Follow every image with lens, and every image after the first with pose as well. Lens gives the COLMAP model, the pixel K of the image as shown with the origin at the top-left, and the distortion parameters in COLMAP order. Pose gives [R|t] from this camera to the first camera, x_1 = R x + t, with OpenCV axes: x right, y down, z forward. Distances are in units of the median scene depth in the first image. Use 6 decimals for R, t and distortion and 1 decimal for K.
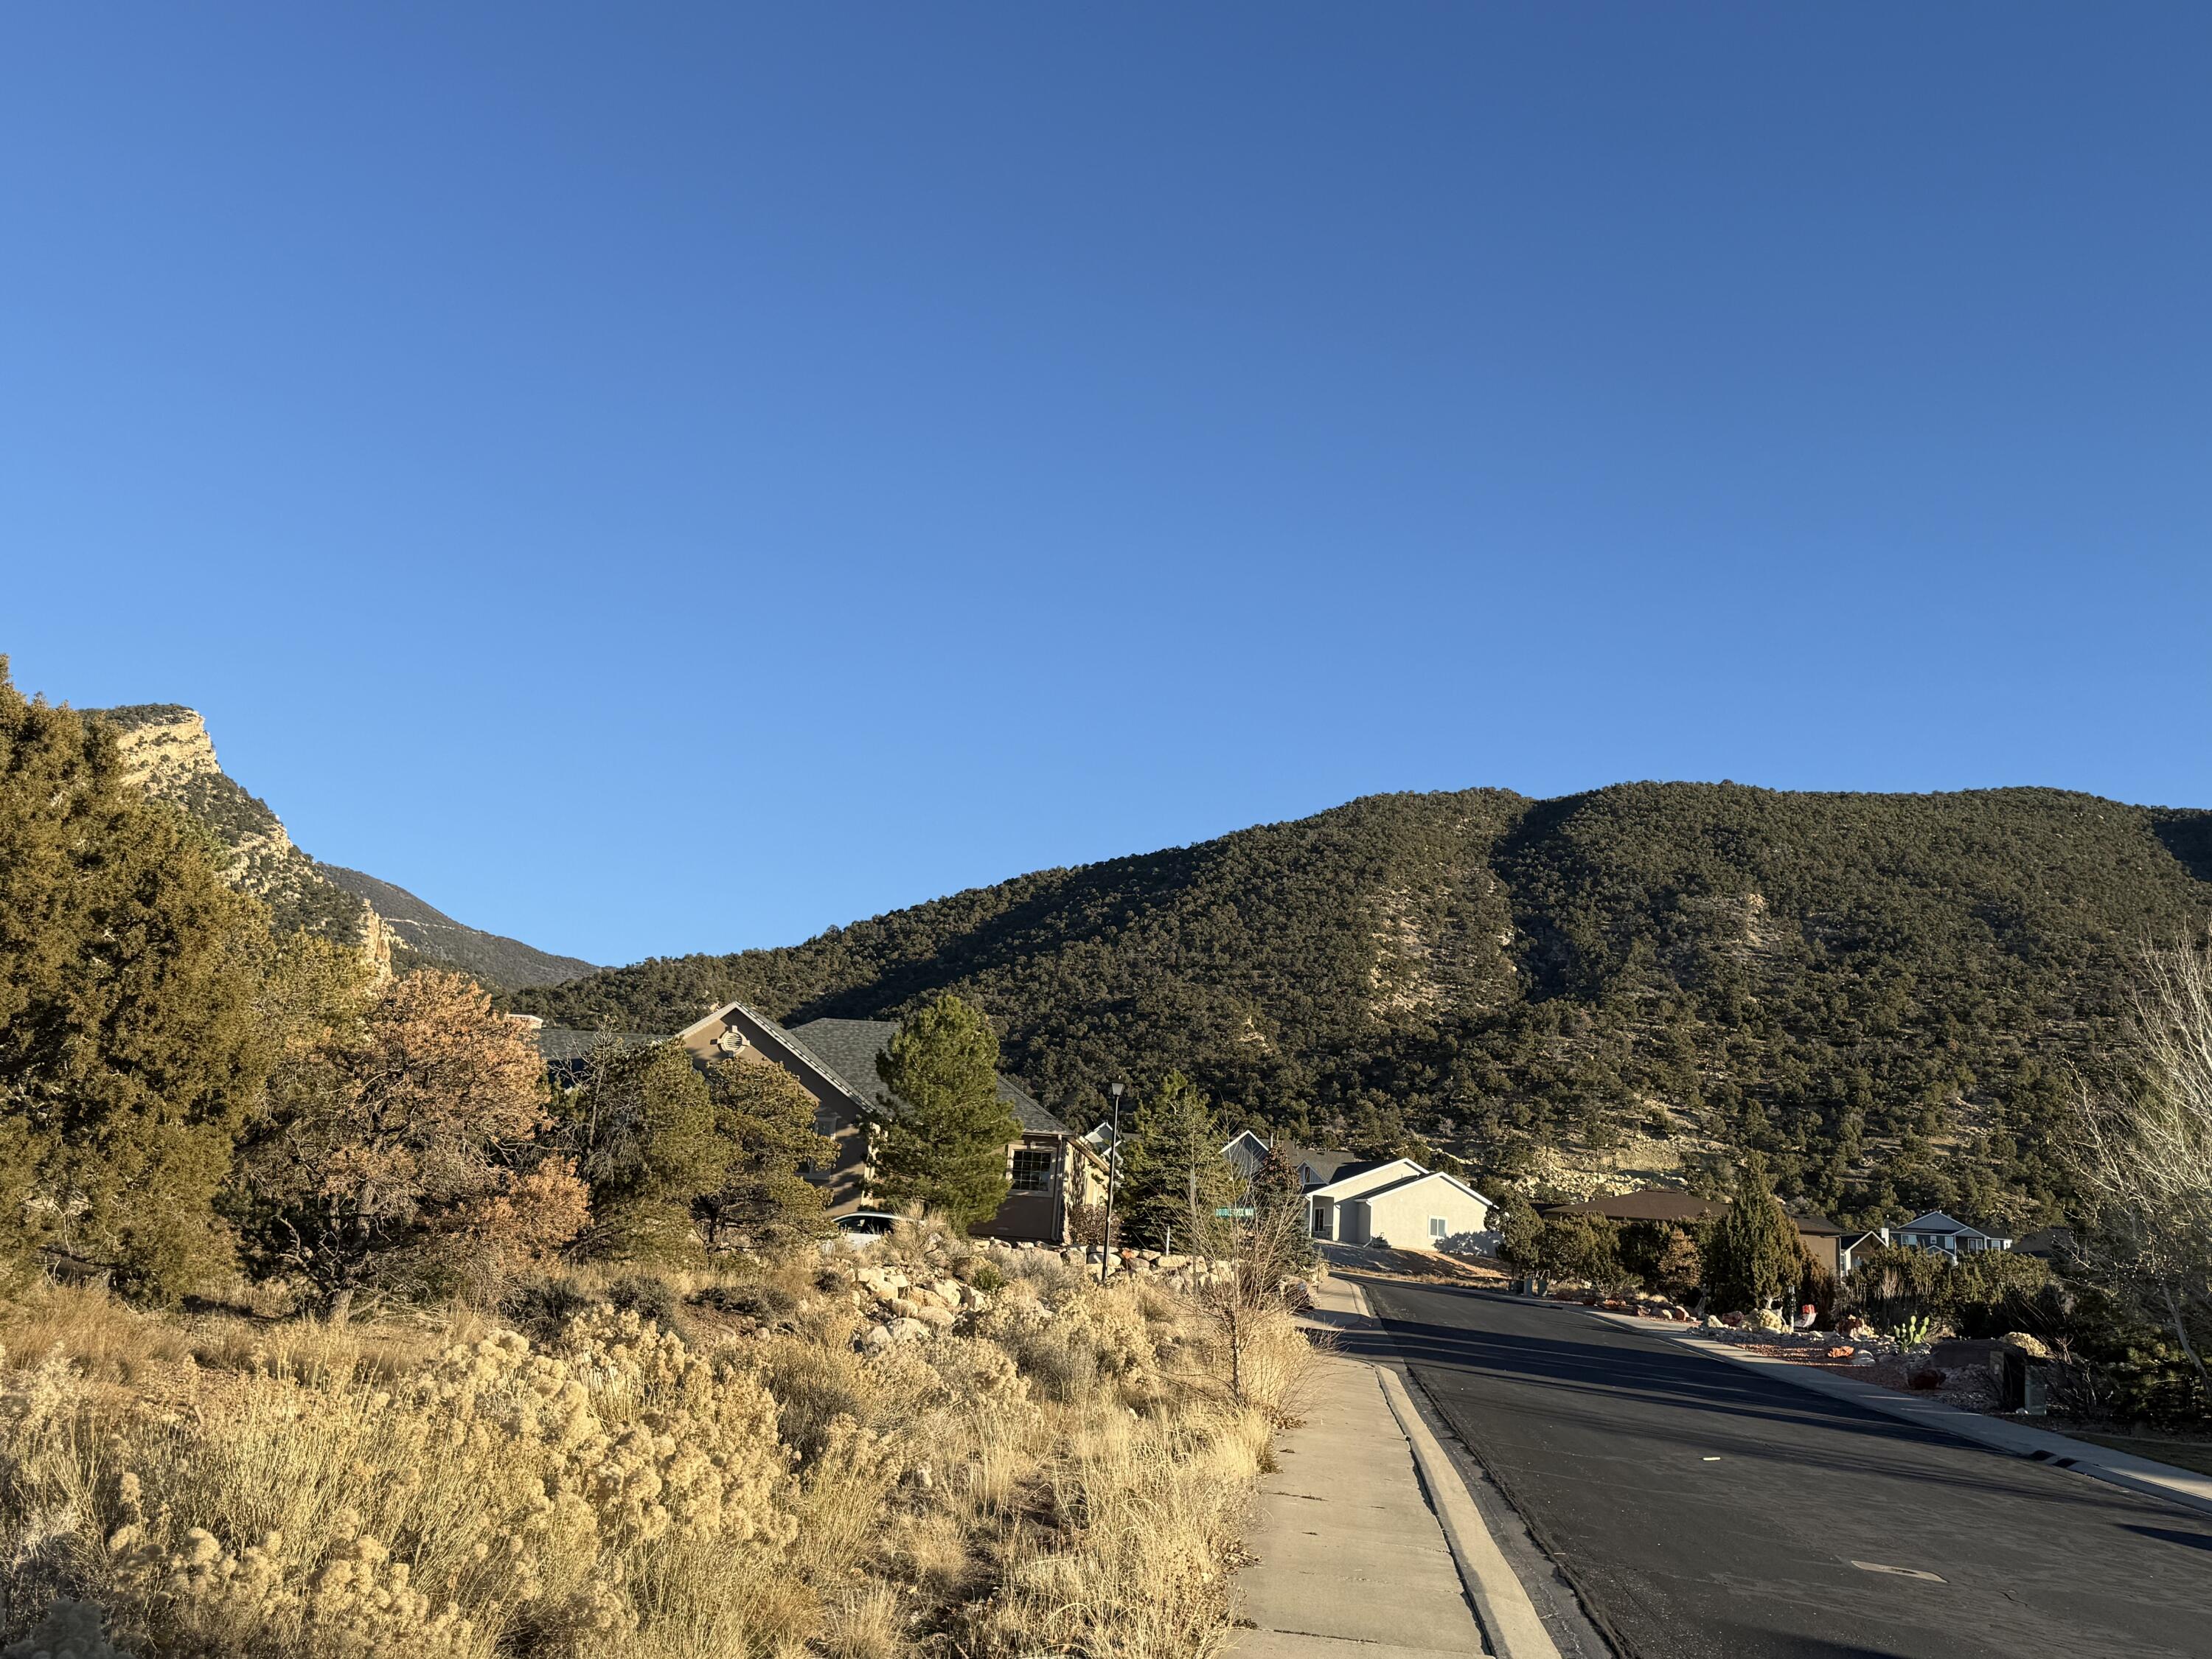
lens RADIAL K [[2023.2, 0, 1116.2], [0, 2023.2, 808.9], [0, 0, 1]] dist [0.186252, -0.400816]
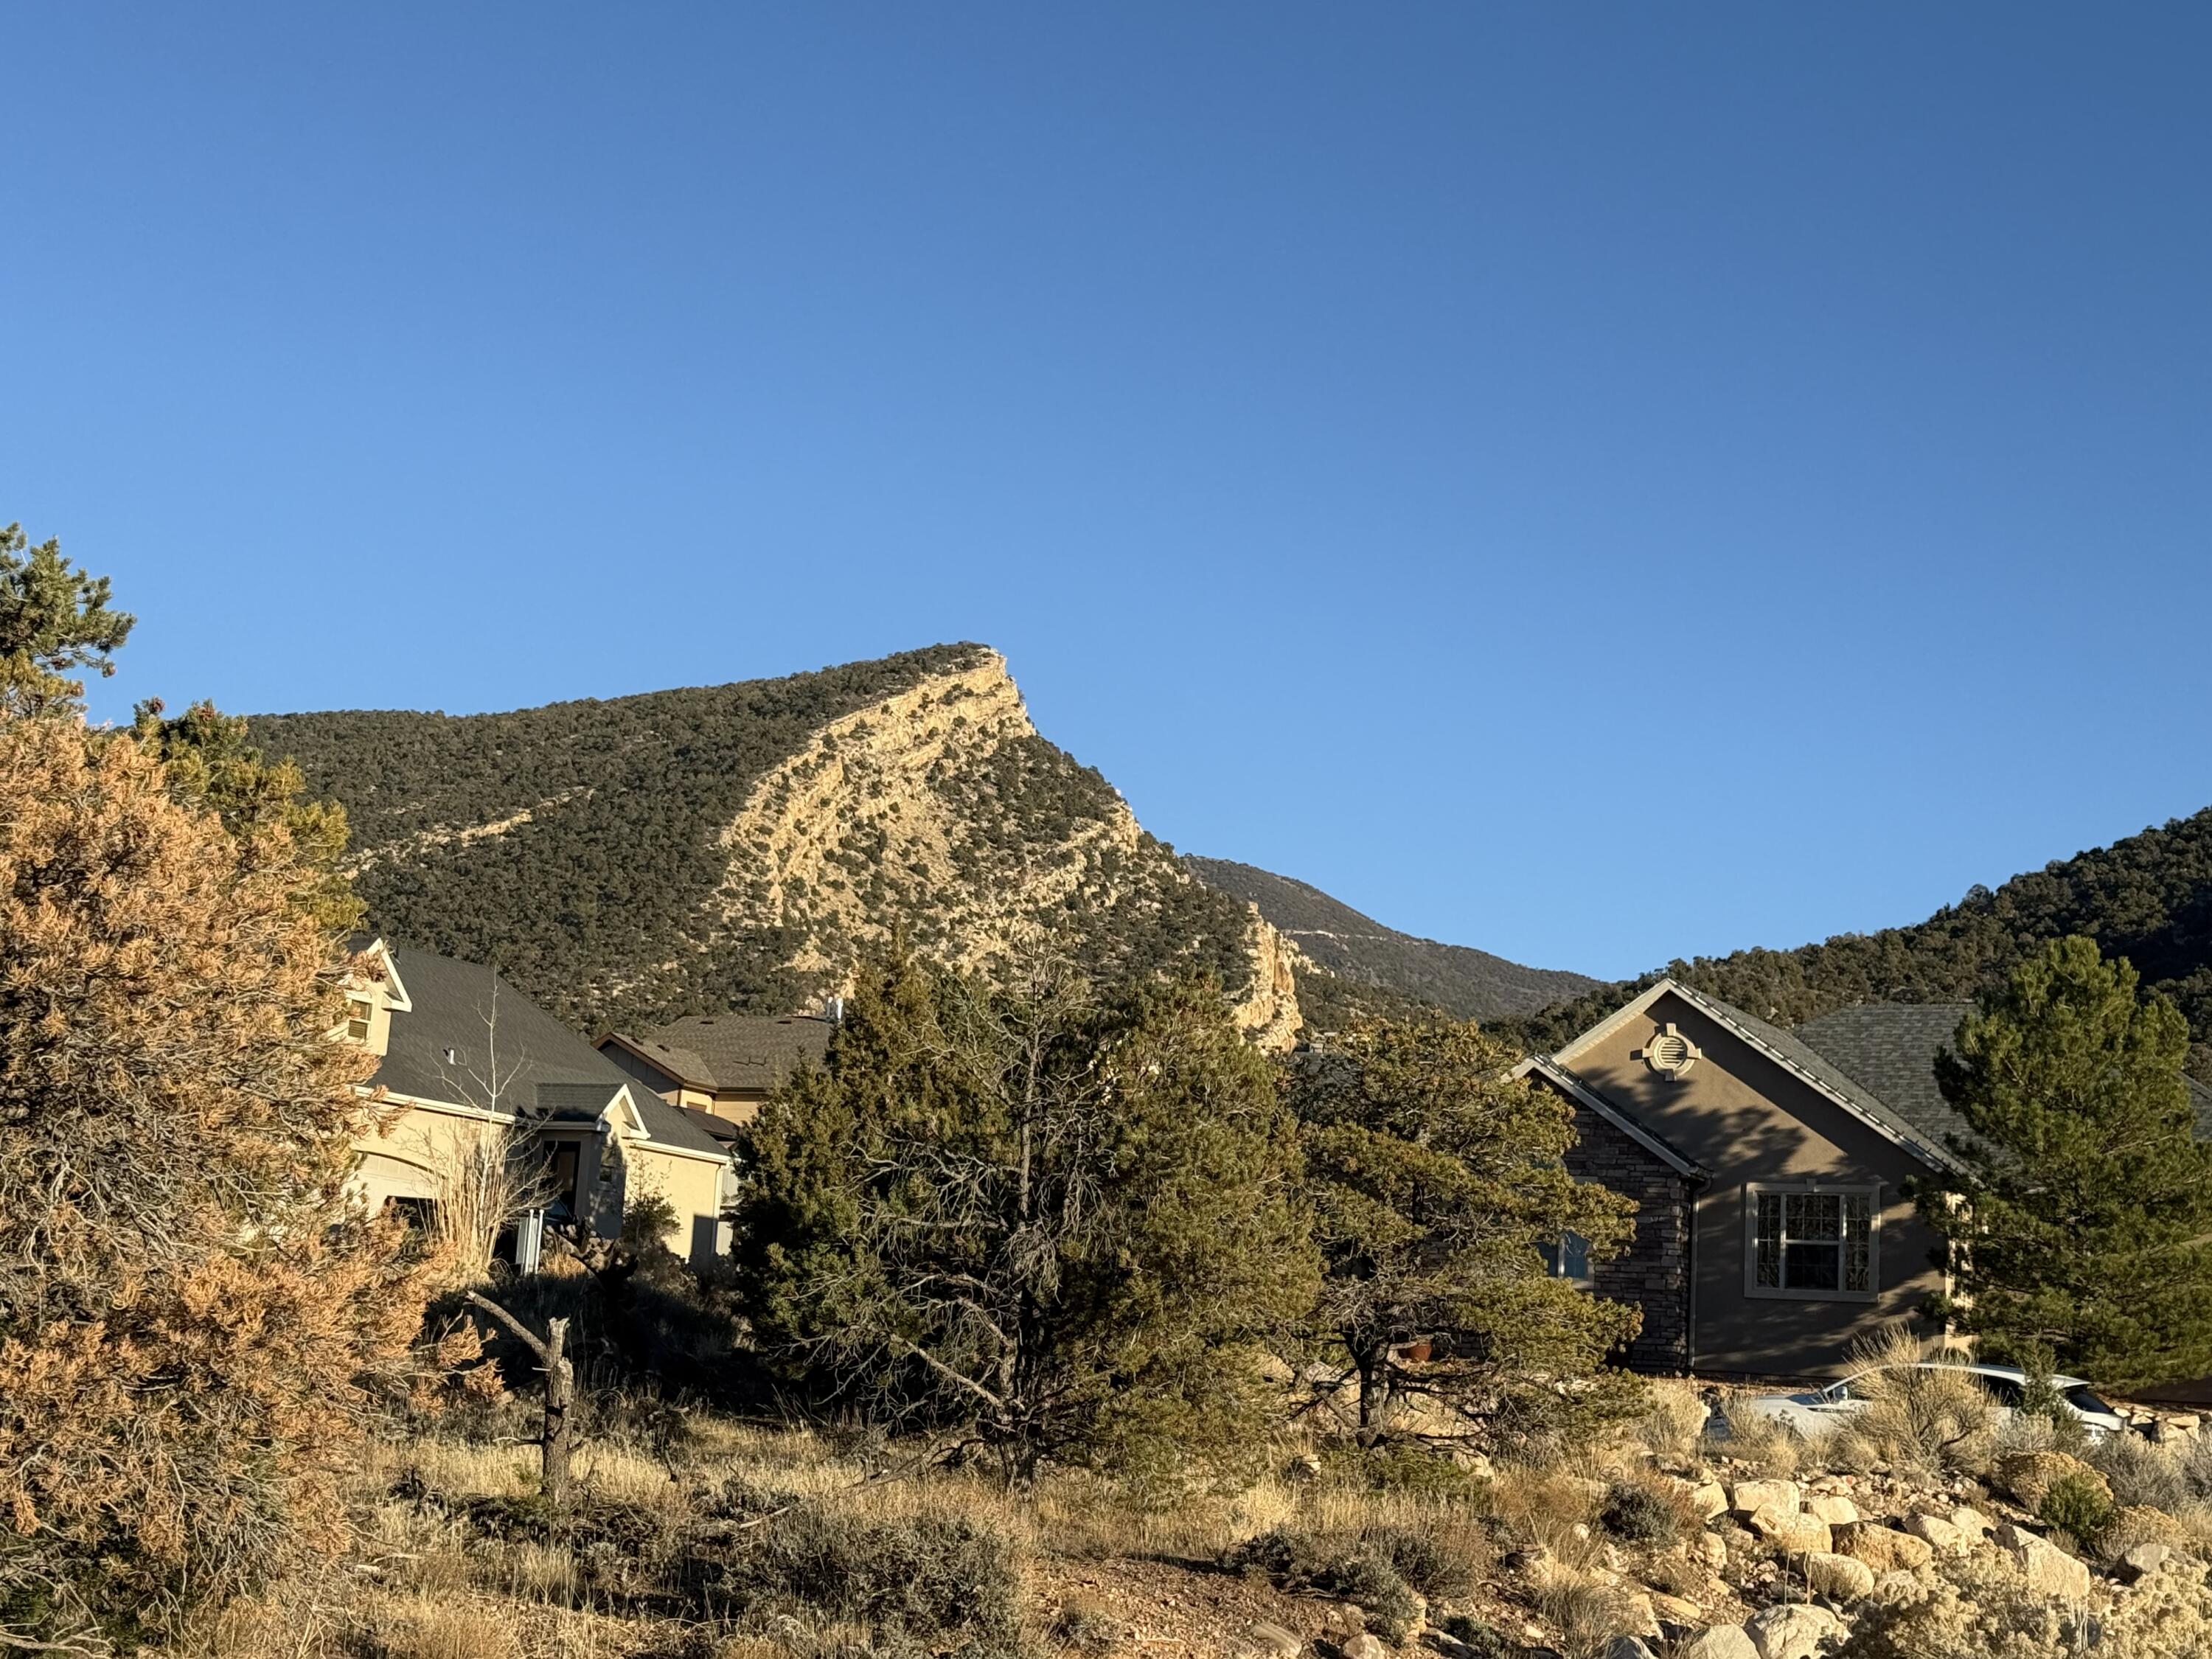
lens RADIAL K [[3235.5, 0, 1106.0], [0, 3235.5, 829.5], [0, 0, 1]] dist [0.121135, 0.029997]
pose [[0.914442, -0.091667, -0.394199, 0.020182], [0.103547, 0.994585, 0.008922, 0.032153], [0.391246, -0.048977, 0.918982, 0.152678]]
